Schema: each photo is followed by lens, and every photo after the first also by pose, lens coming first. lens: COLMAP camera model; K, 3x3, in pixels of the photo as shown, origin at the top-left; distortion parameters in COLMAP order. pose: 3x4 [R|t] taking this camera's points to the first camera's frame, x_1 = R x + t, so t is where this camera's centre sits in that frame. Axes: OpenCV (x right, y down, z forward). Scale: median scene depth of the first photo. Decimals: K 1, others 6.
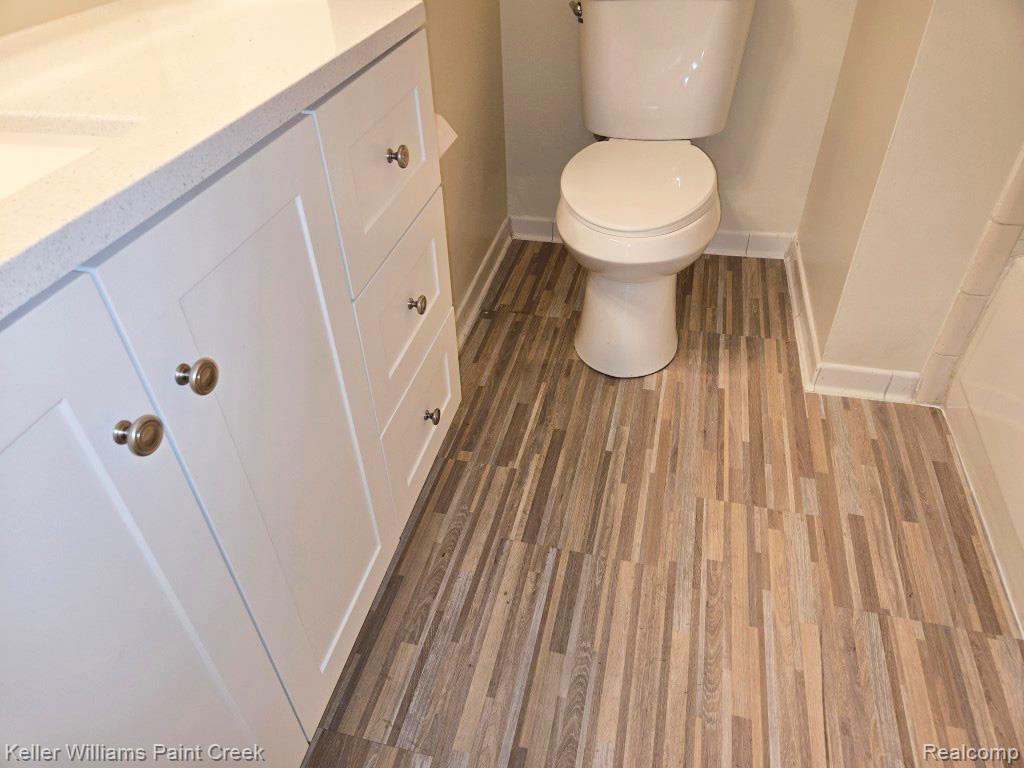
lens RADIAL K [[681.9, 0, 498.3], [0, 681.9, 386.1], [0, 0, 1]] dist [0.064947, -0.052444]
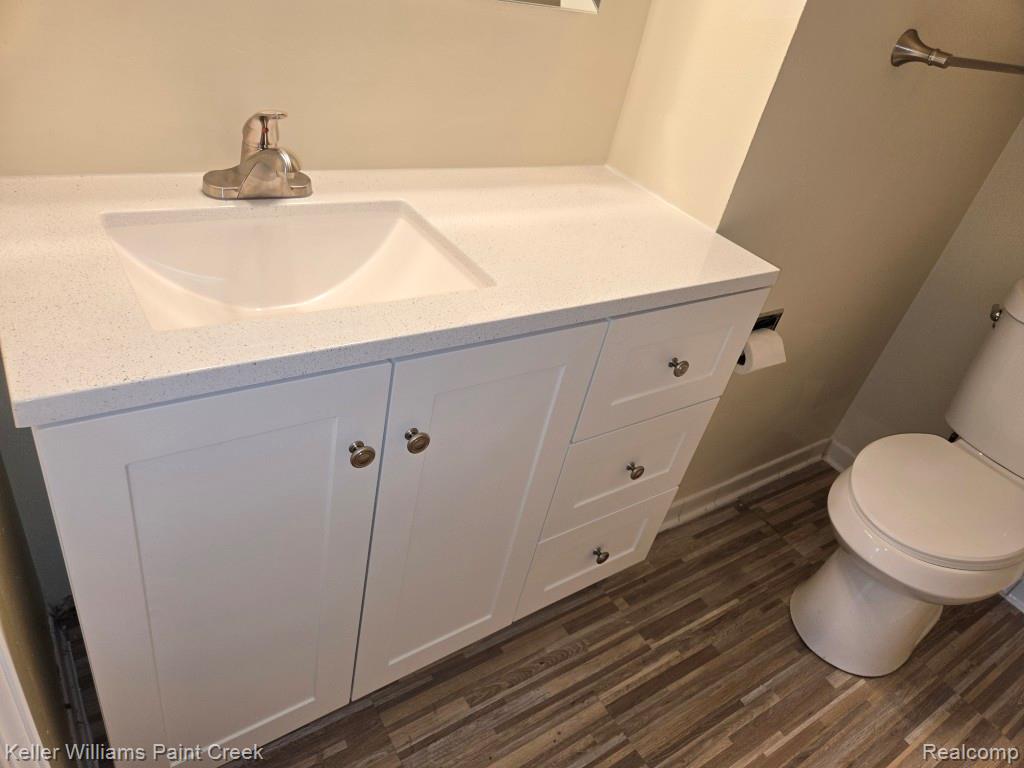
lens RADIAL K [[681.9, 0, 508.0], [0, 681.9, 376.5], [0, 0, 1]] dist [0.064947, -0.052444]
pose [[0.720196, 0.530332, -0.447287, 0.126970], [-0.585057, 0.810763, 0.019267, -0.113396], [0.372862, 0.247812, 0.894183, -0.126972]]
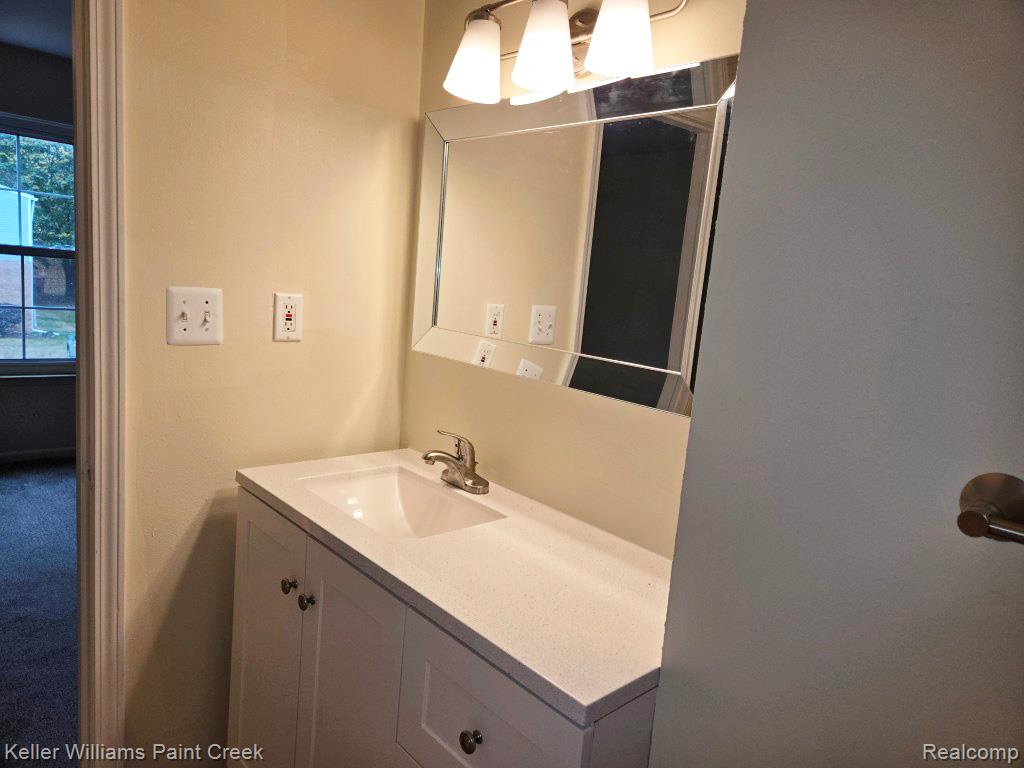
lens RADIAL K [[681.9, 0, 509.4], [0, 681.9, 389.0], [0, 0, 1]] dist [0.064947, -0.052444]
pose [[-0.505961, 0.098754, -0.856885, 0.406145], [-0.628898, 0.637662, 0.444831, -0.741377], [0.590332, 0.763960, -0.260526, 0.589498]]
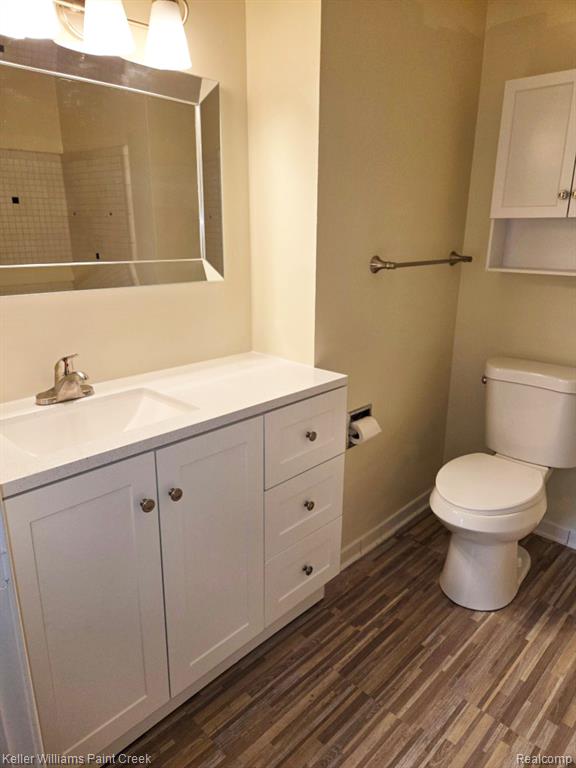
lens RADIAL K [[511.4, 0, 287.2], [0, 511.4, 380.9], [0, 0, 1]] dist [0.064947, -0.052444]
pose [[0.864590, 0.182083, -0.468326, 0.362124], [-0.345303, 0.892393, -0.290516, 0.011439], [0.365033, 0.412892, 0.834429, -0.331743]]
